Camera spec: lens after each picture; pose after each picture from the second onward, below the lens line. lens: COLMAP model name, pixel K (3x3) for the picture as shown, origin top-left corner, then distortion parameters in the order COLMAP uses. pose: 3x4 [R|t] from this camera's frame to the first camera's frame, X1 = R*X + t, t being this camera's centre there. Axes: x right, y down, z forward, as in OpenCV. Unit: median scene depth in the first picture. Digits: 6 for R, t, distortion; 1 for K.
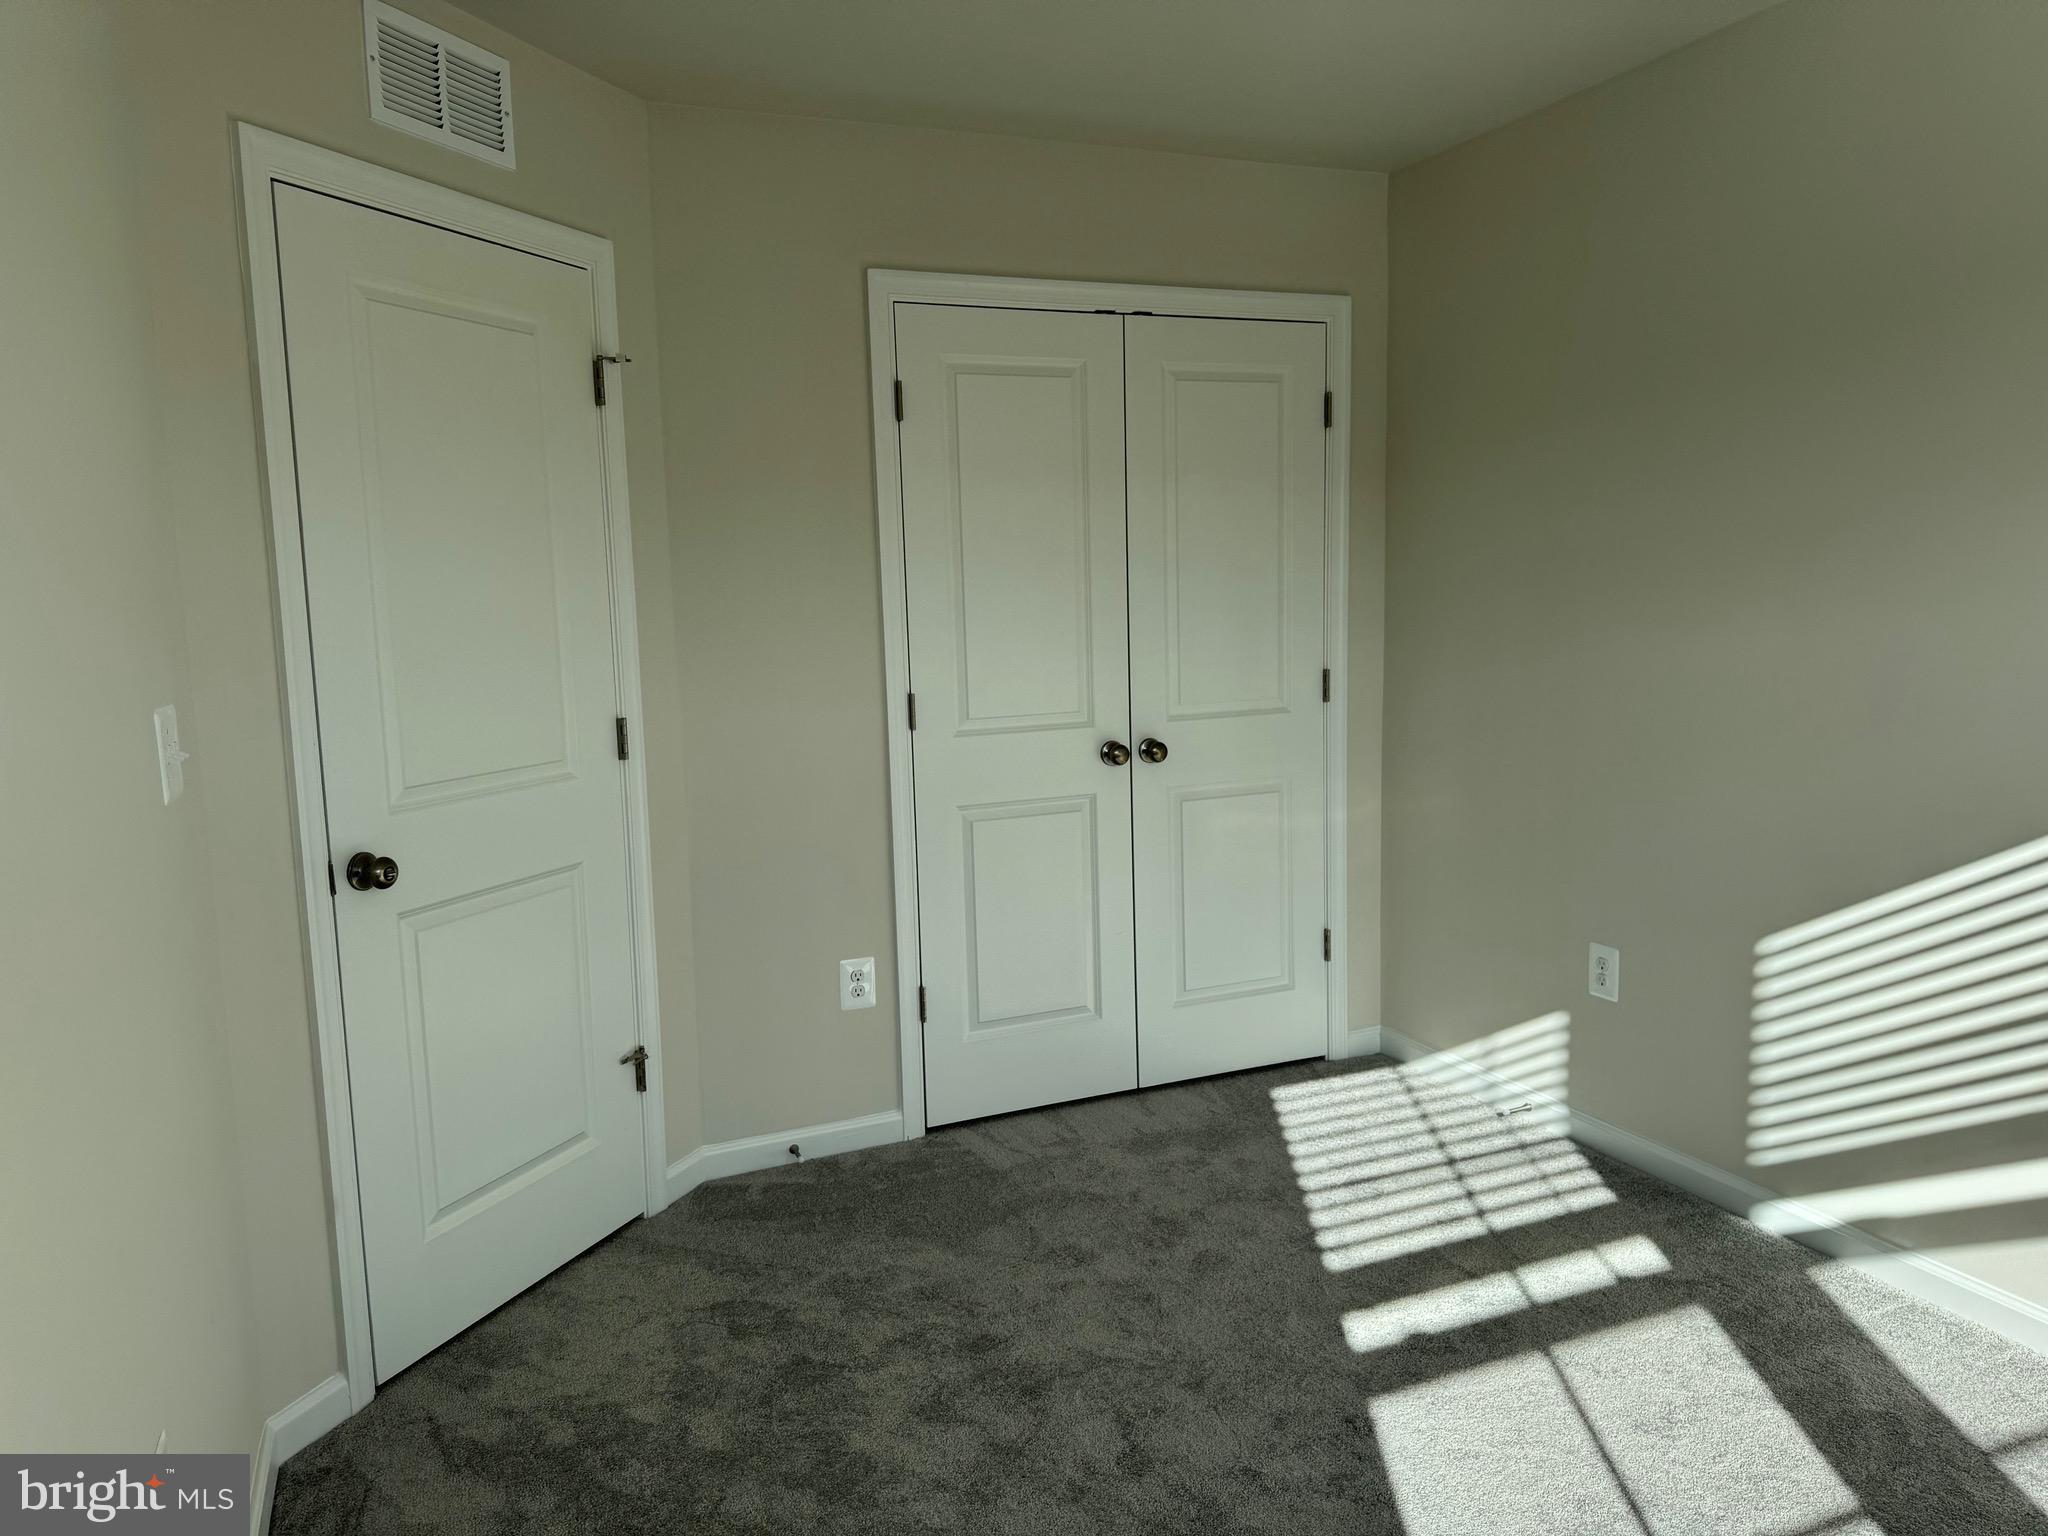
lens RADIAL K [[1424.1, 0, 1093.1], [0, 1424.1, 758.8], [0, 0, 1]] dist [0.060988, -0.056242]
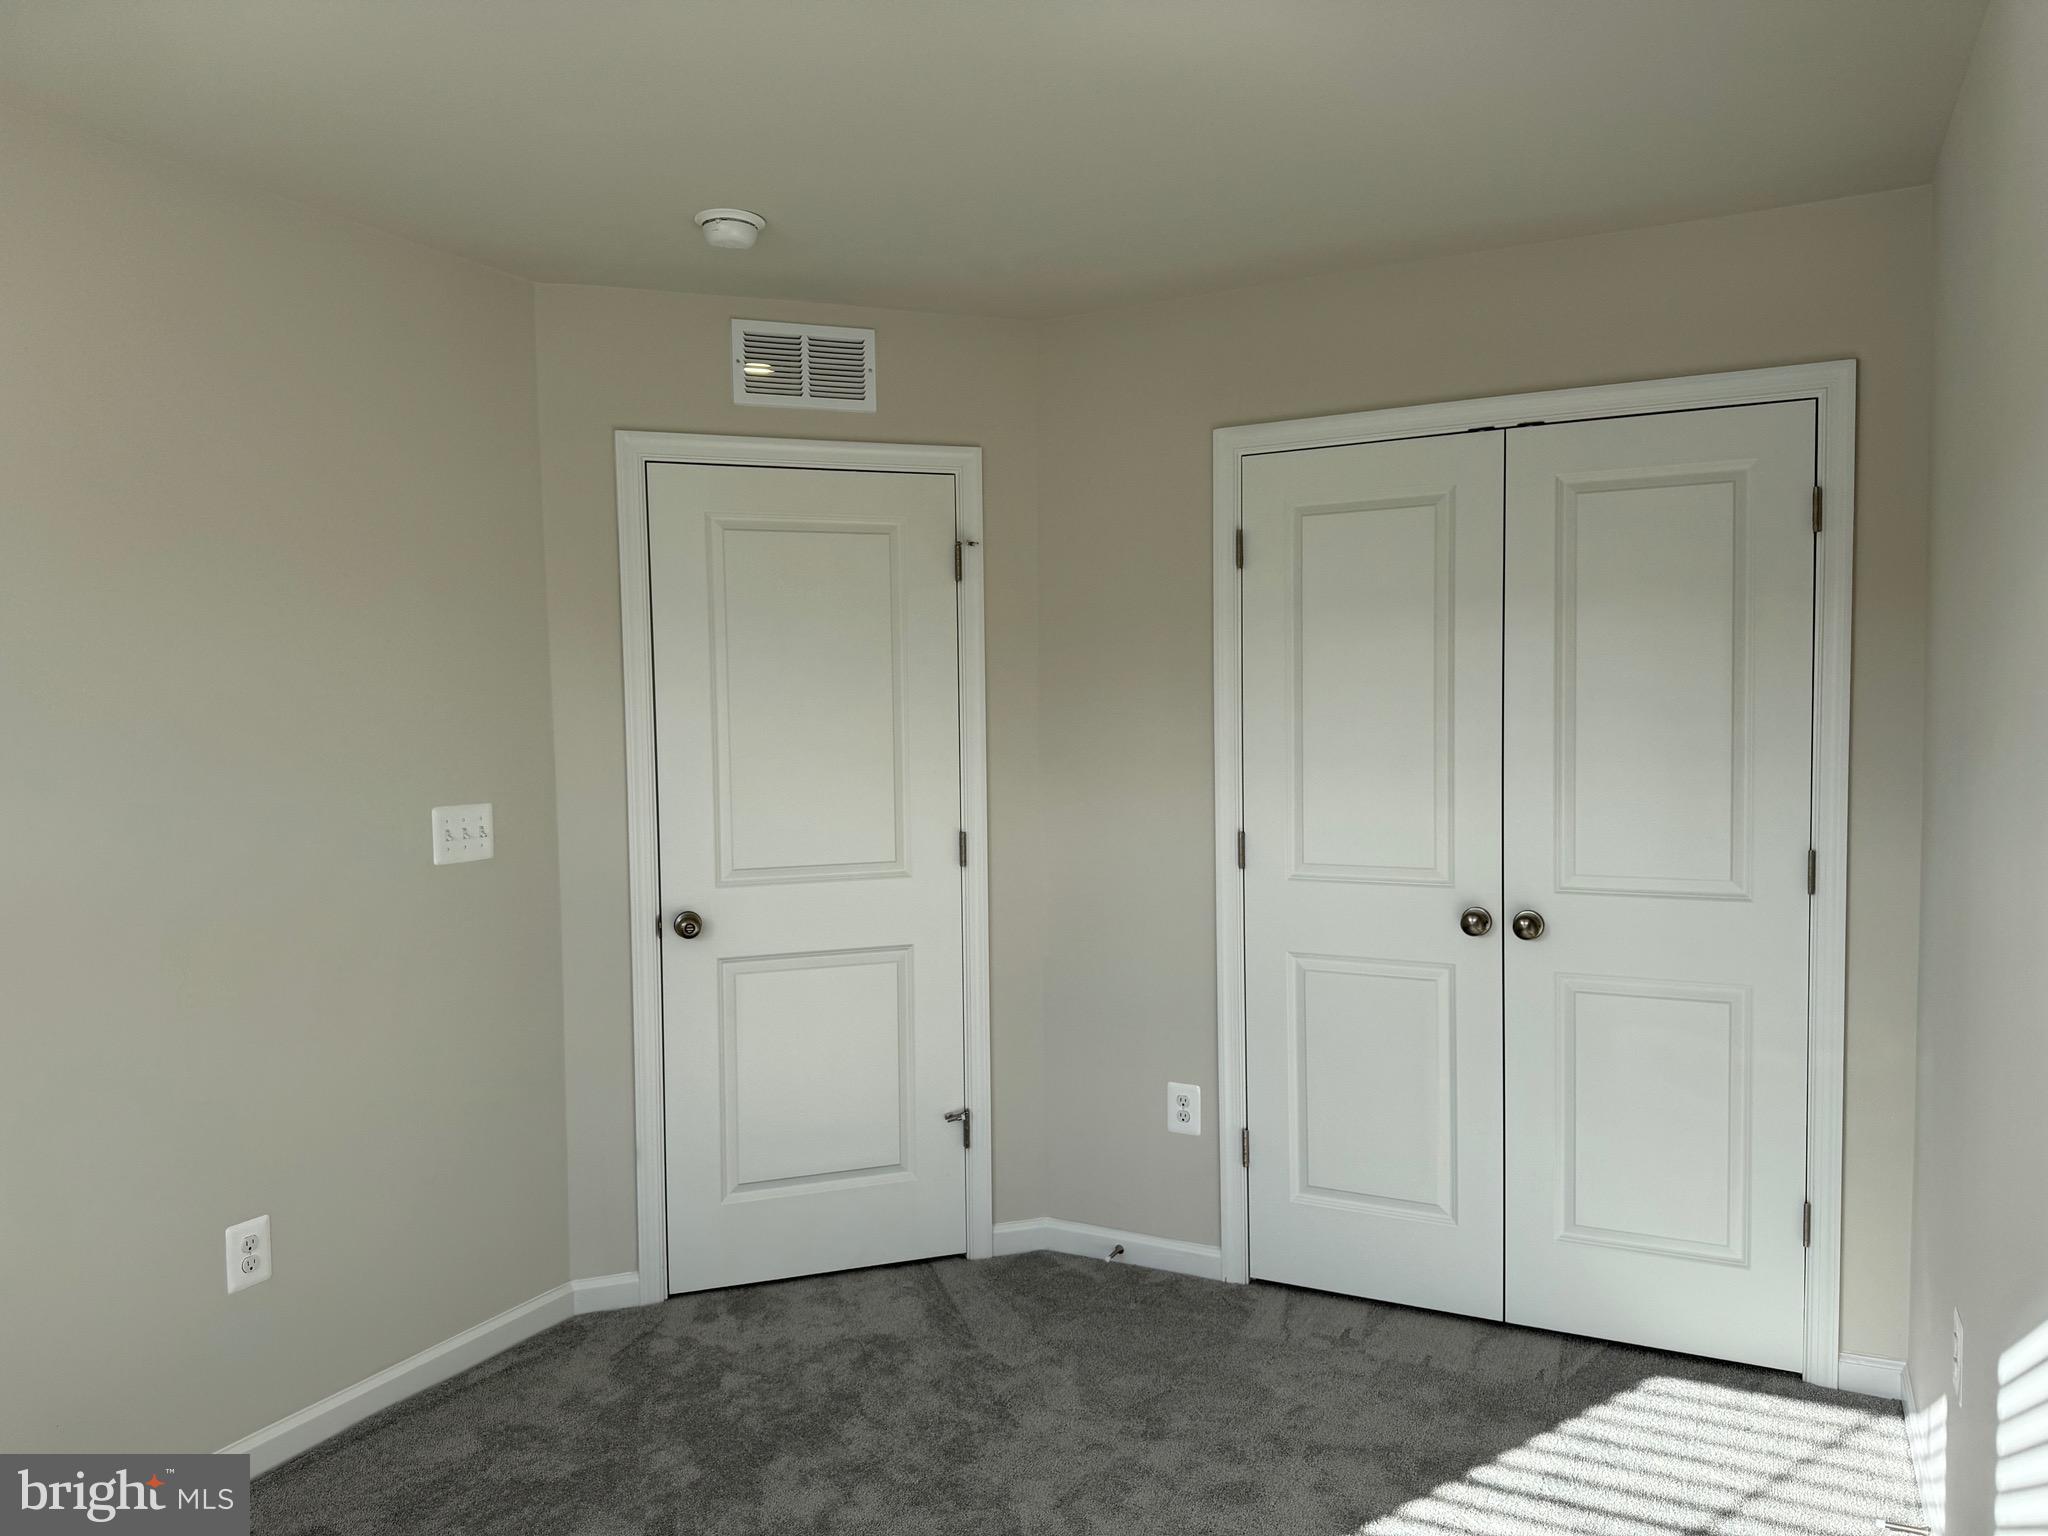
lens RADIAL K [[1424.1, 0, 1013.2], [0, 1424.1, 766.0], [0, 0, 1]] dist [0.060988, -0.056242]
pose [[0.646088, 0.051687, -0.761511, 0.549124], [-0.100235, 0.994810, -0.017519, -0.060674], [0.756653, 0.087649, 0.647915, 0.223318]]
